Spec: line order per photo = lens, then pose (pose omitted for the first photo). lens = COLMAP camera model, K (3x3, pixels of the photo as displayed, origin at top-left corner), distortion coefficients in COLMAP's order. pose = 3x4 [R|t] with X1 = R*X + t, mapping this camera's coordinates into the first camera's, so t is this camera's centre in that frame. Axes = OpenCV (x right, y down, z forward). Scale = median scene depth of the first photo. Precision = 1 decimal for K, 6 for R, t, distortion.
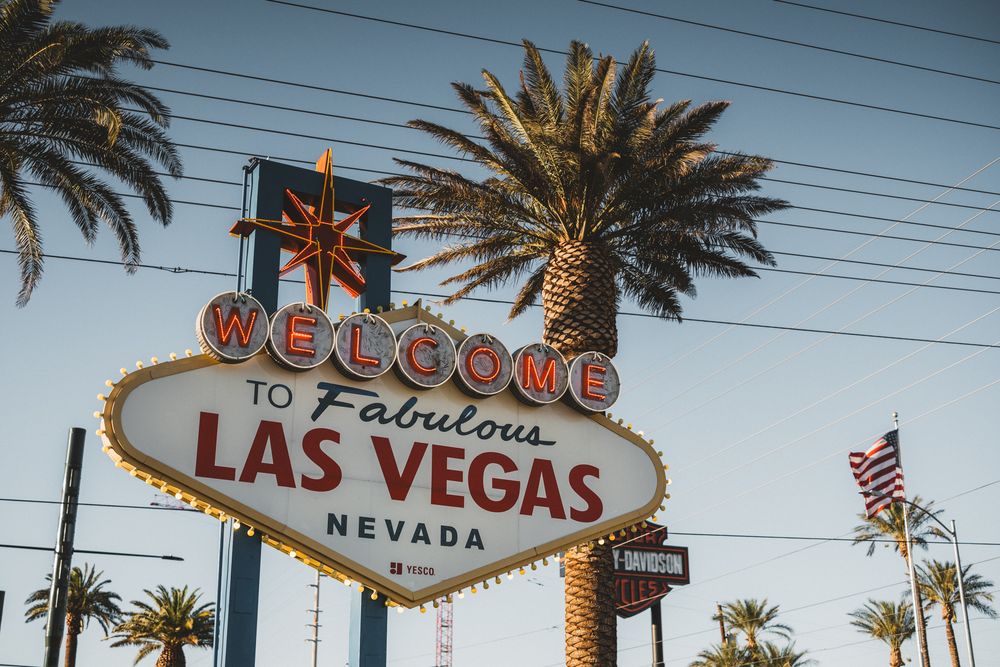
lens RADIAL K [[1292.6, 0, 501.5], [0, 1292.6, 330.7], [0, 0, 1]] dist [-0.010913, -0.015869]
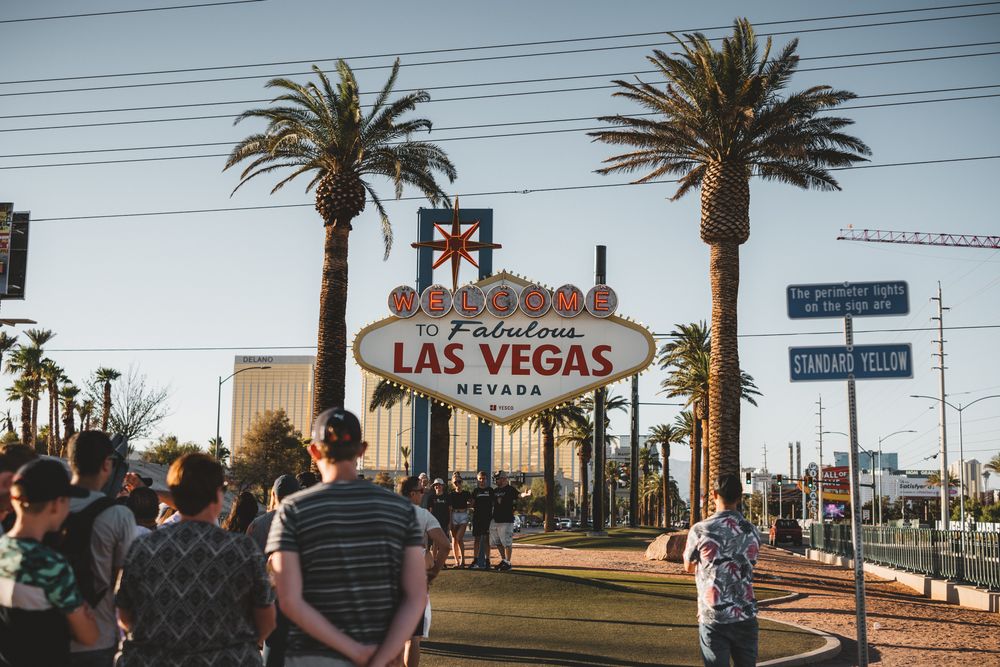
lens RADIAL K [[1292.6, 0, 501.5], [0, 1292.6, 330.7], [0, 0, 1]] dist [-0.010913, -0.015869]
pose [[0.844649, -0.052200, -0.532770, 0.996736], [0.165583, 0.971904, 0.167288, -0.269026], [0.509069, -0.229517, 0.829561, -0.656904]]
